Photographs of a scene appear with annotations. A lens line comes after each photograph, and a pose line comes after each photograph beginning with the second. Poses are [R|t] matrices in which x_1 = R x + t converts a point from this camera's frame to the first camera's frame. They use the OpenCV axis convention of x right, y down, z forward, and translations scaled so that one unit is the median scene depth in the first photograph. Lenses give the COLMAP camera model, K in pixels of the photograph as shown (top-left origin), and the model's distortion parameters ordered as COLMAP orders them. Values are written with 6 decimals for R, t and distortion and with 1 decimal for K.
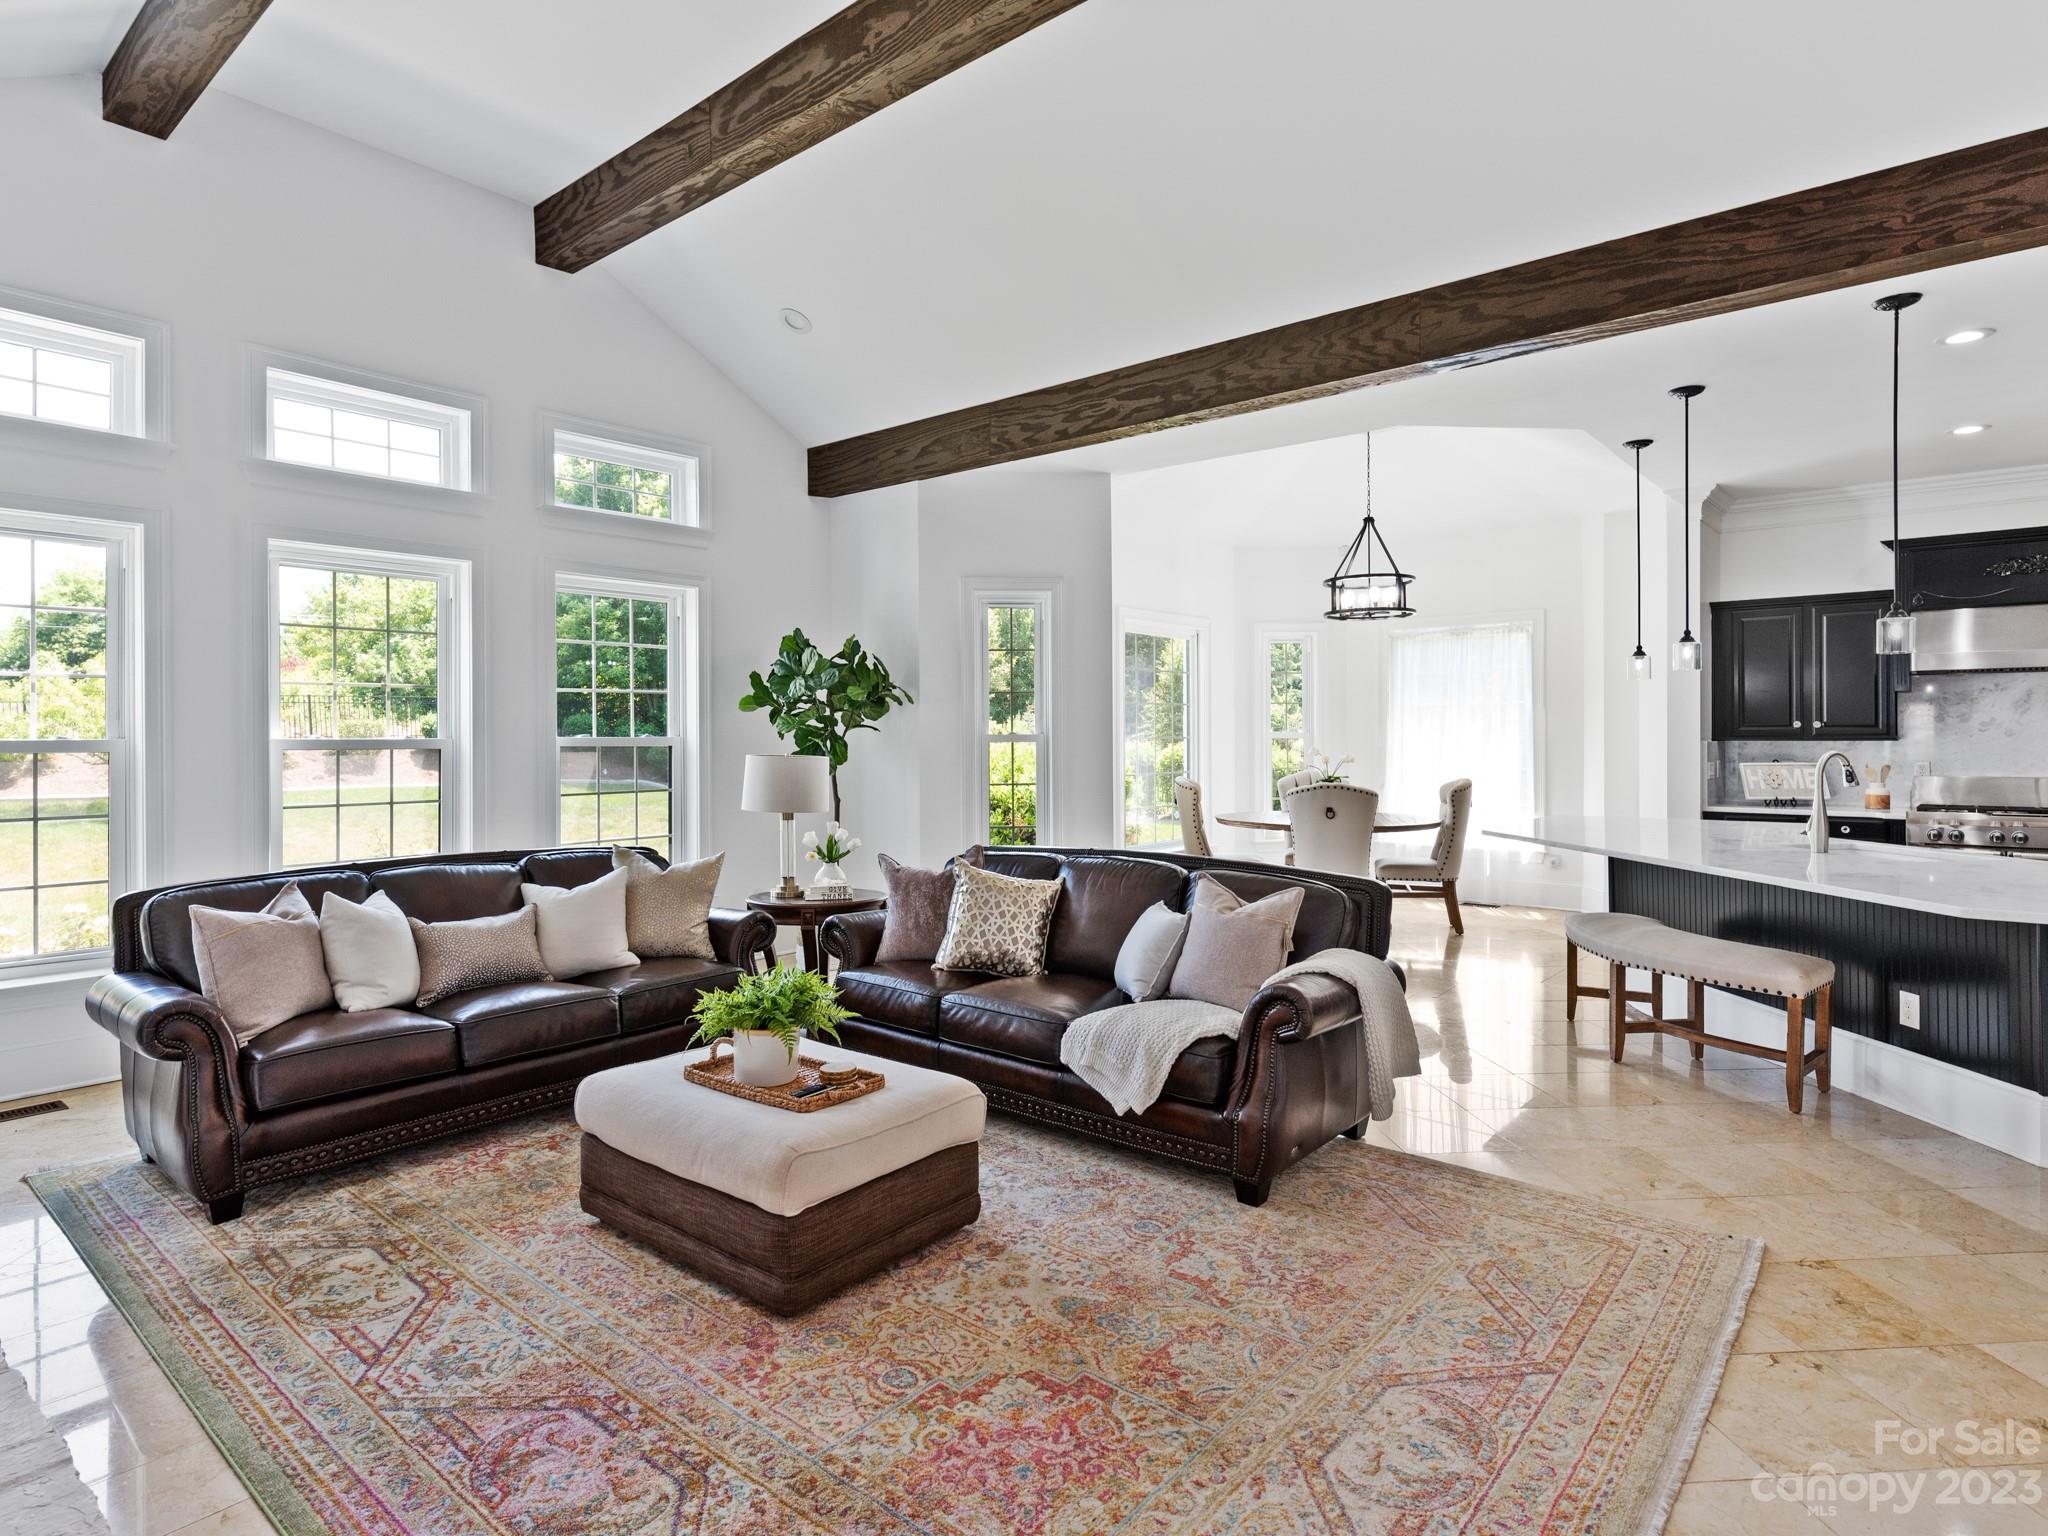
lens RADIAL K [[1105.6, 0, 1019.1], [0, 1105.6, 762.0], [0, 0, 1]] dist [0.004736, 0.000999]
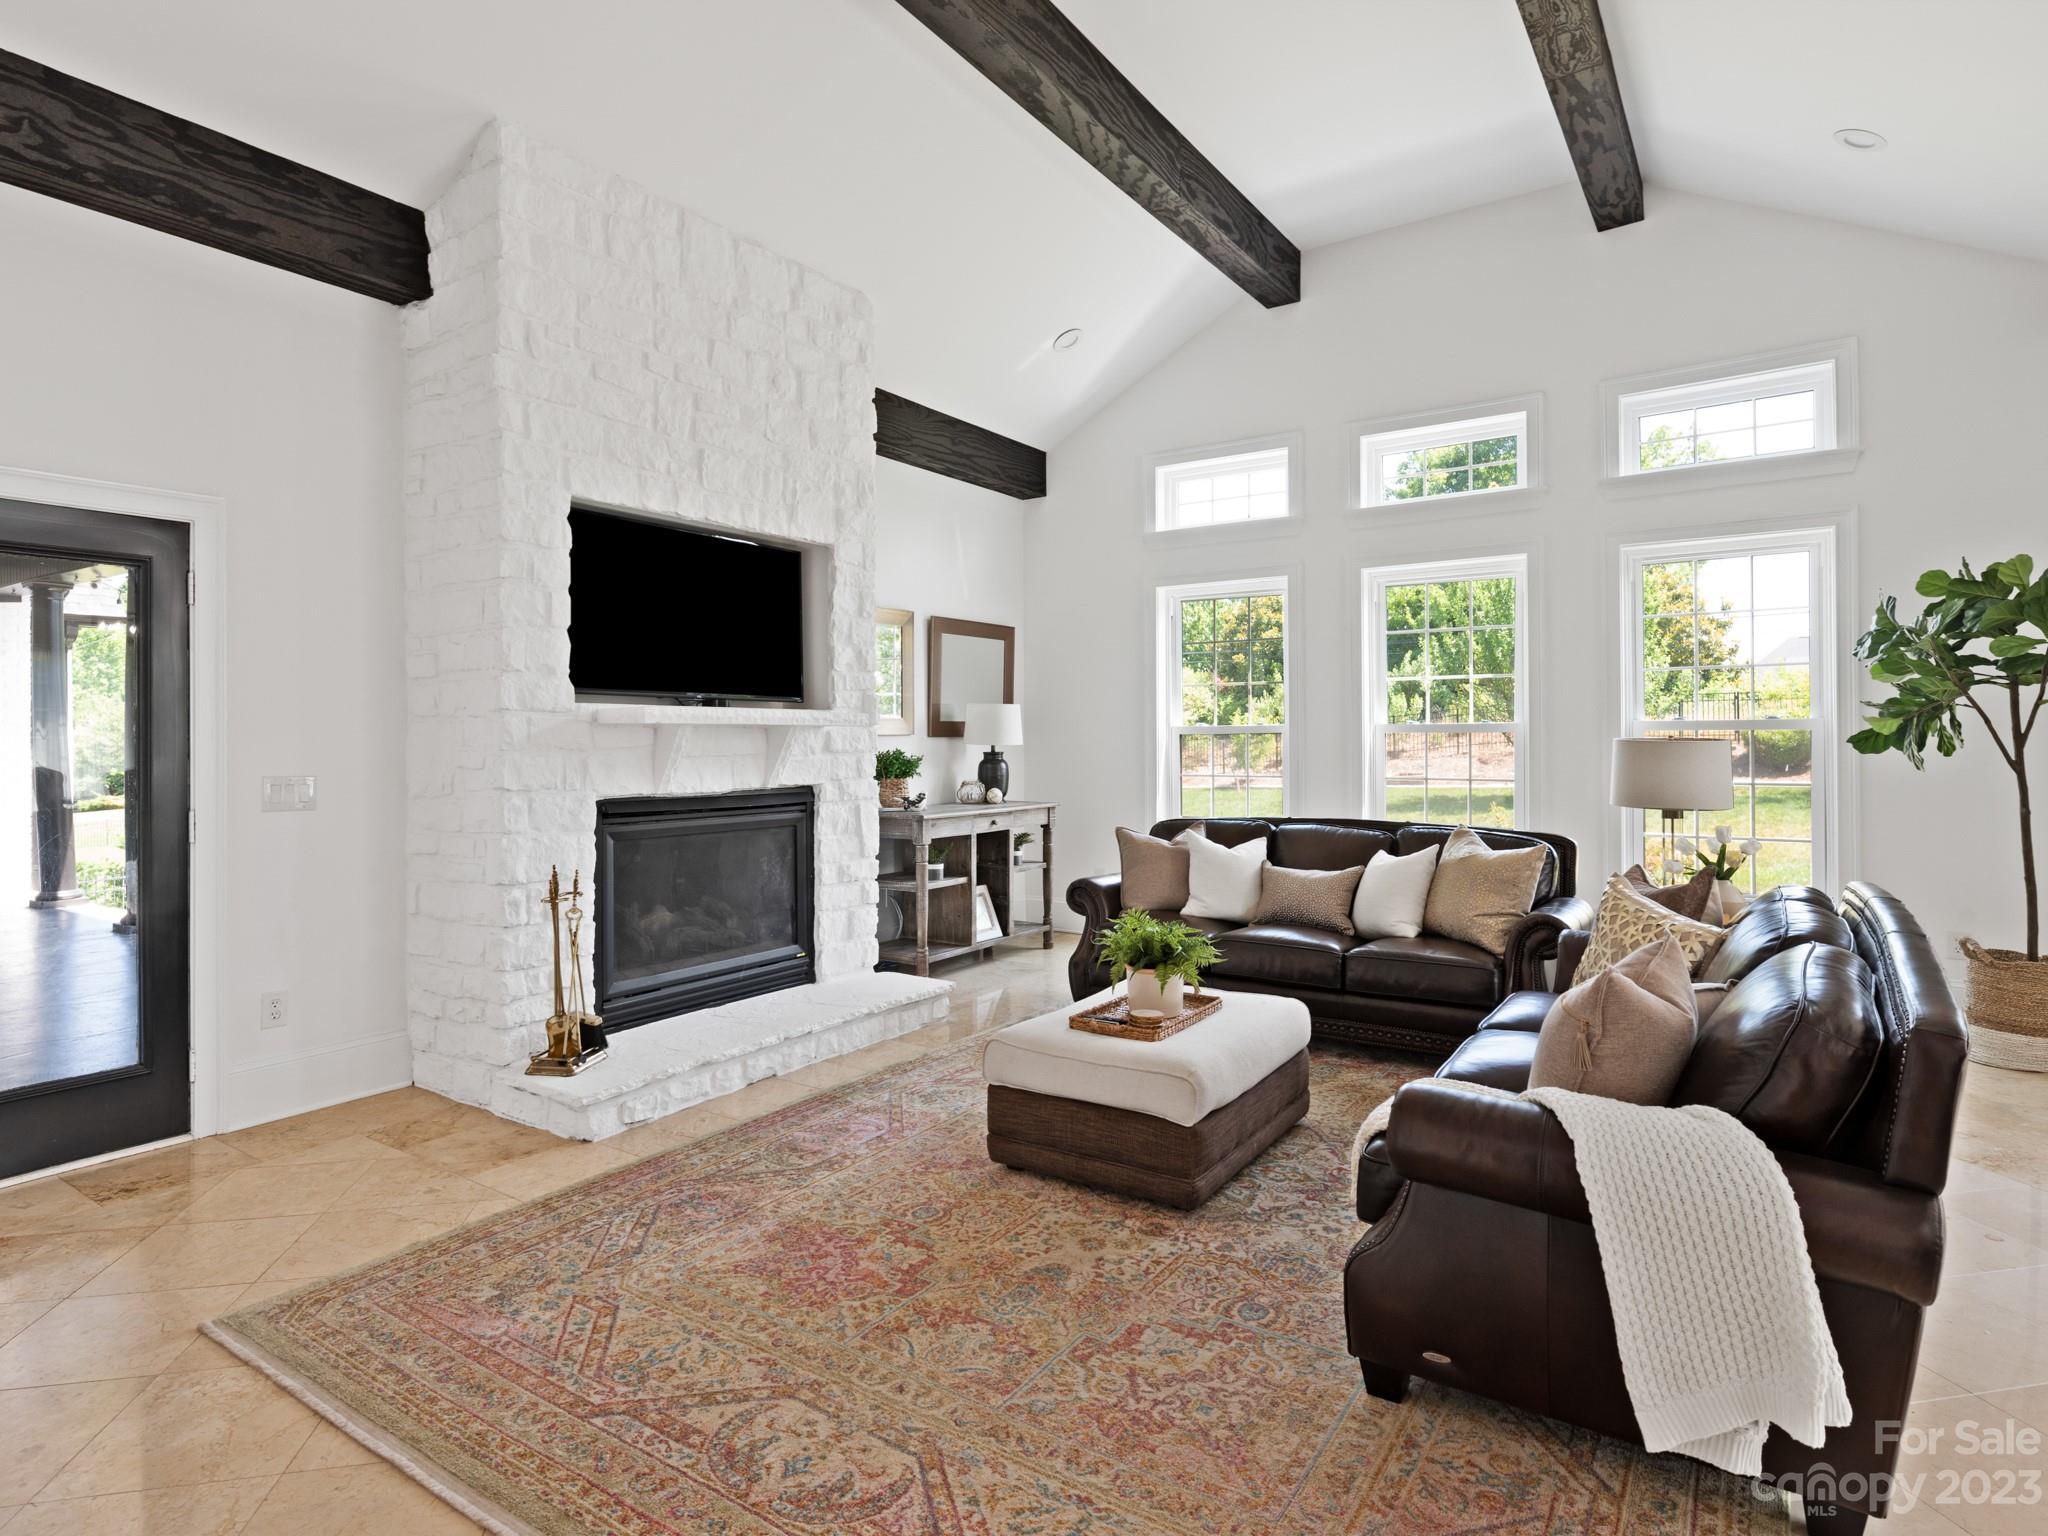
lens RADIAL K [[1105.6, 0, 1011.4], [0, 1105.6, 756.4], [0, 0, 1]] dist [0.004736, 0.000999]
pose [[0.101944, 0.011174, -0.994727, 0.988179], [-0.024999, 0.999650, 0.008668, 0.023088], [0.994476, 0.023983, 0.102188, 0.826054]]
